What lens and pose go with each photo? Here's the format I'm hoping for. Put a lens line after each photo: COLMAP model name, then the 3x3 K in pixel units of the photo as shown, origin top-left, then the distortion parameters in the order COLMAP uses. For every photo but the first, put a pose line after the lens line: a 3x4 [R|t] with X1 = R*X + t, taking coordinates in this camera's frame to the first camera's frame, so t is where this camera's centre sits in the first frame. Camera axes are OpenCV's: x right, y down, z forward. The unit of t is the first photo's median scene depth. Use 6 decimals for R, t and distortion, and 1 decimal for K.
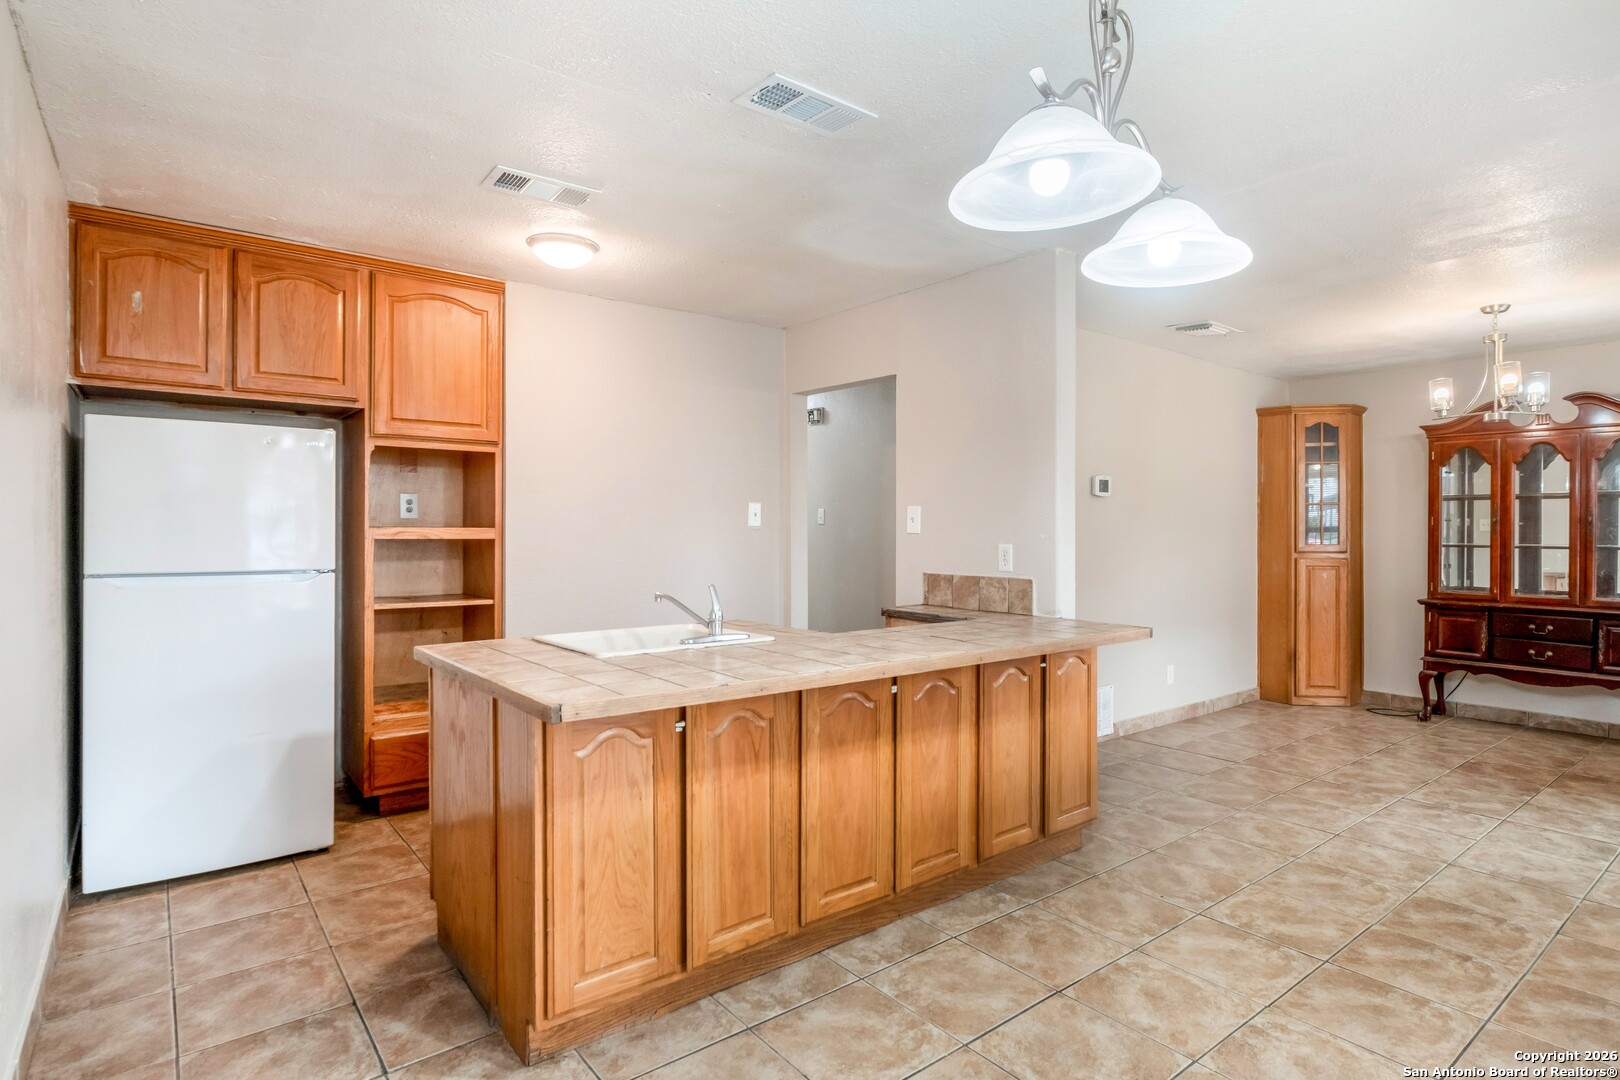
lens RADIAL K [[841.8, 0, 810.0], [0, 841.8, 540.0], [0, 0, 1]] dist [-0.000427, -0.000135]
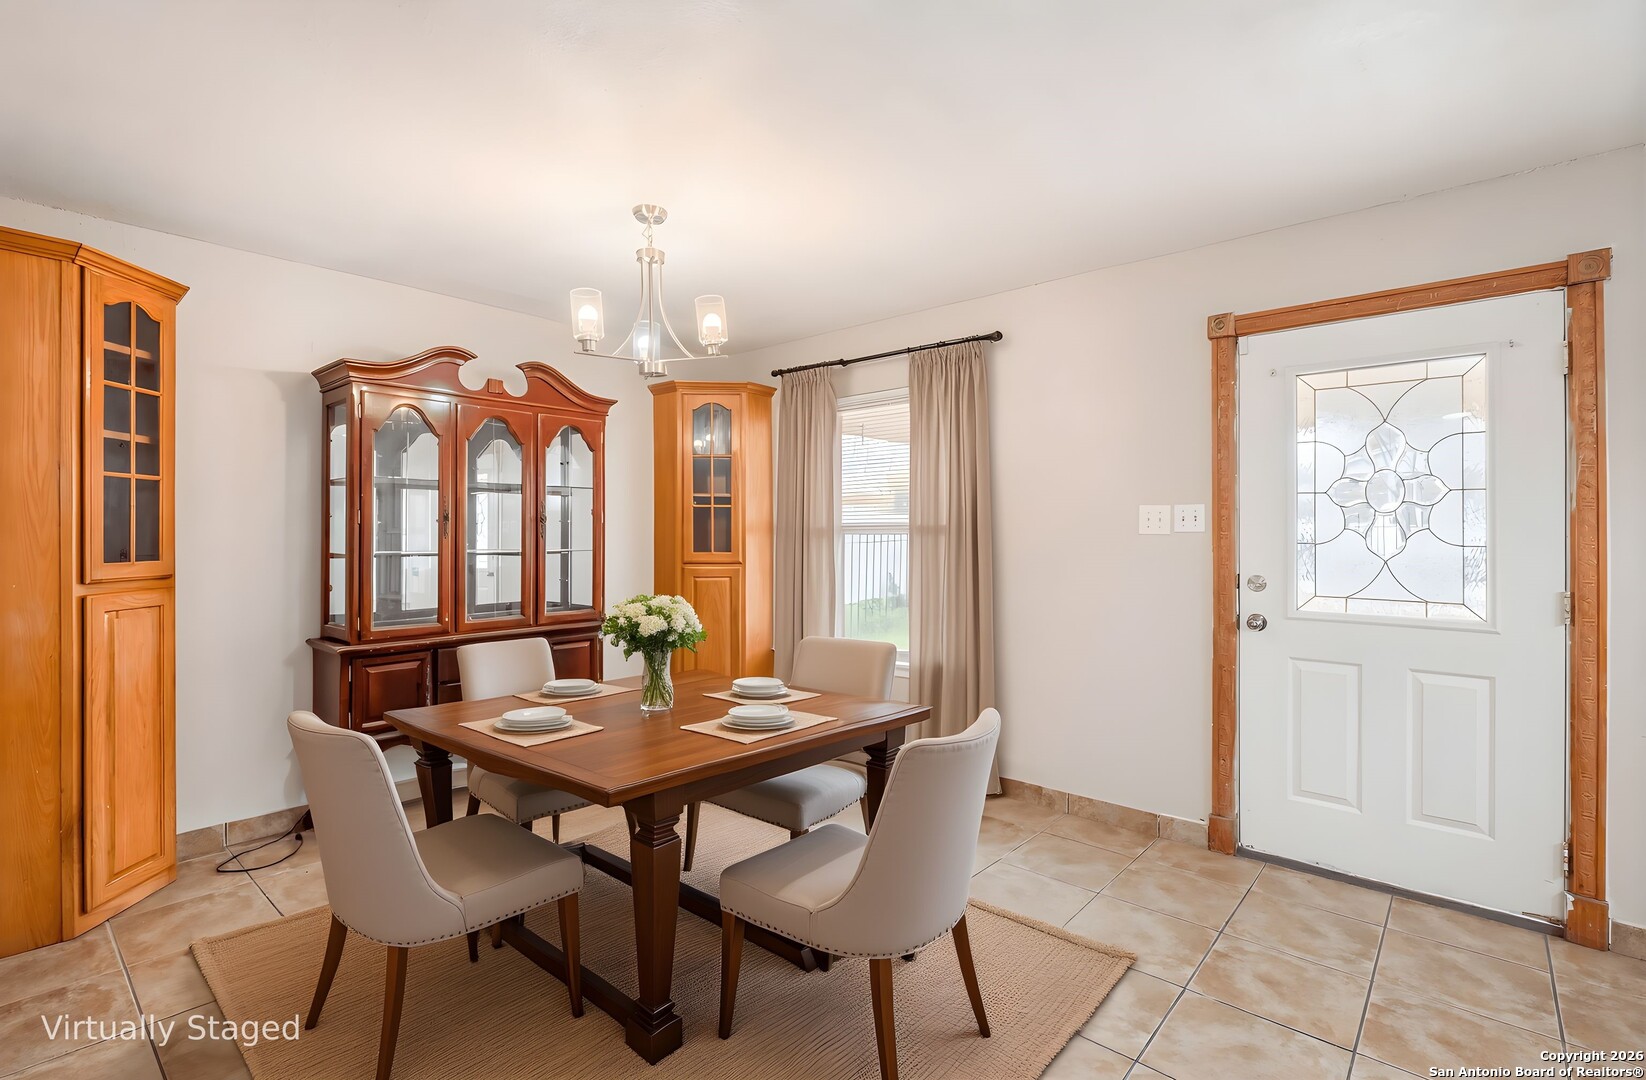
lens RADIAL K [[743.6, 0, 823.0], [0, 743.6, 540.0], [0, 0, 1]] dist [0.001768, 0.000206]
pose [[-0.187232, -0.012547, 0.982236, 0.138964], [0.006966, 0.999876, 0.014100, -0.011590], [-0.982291, 0.009482, -0.187121, 0.751046]]
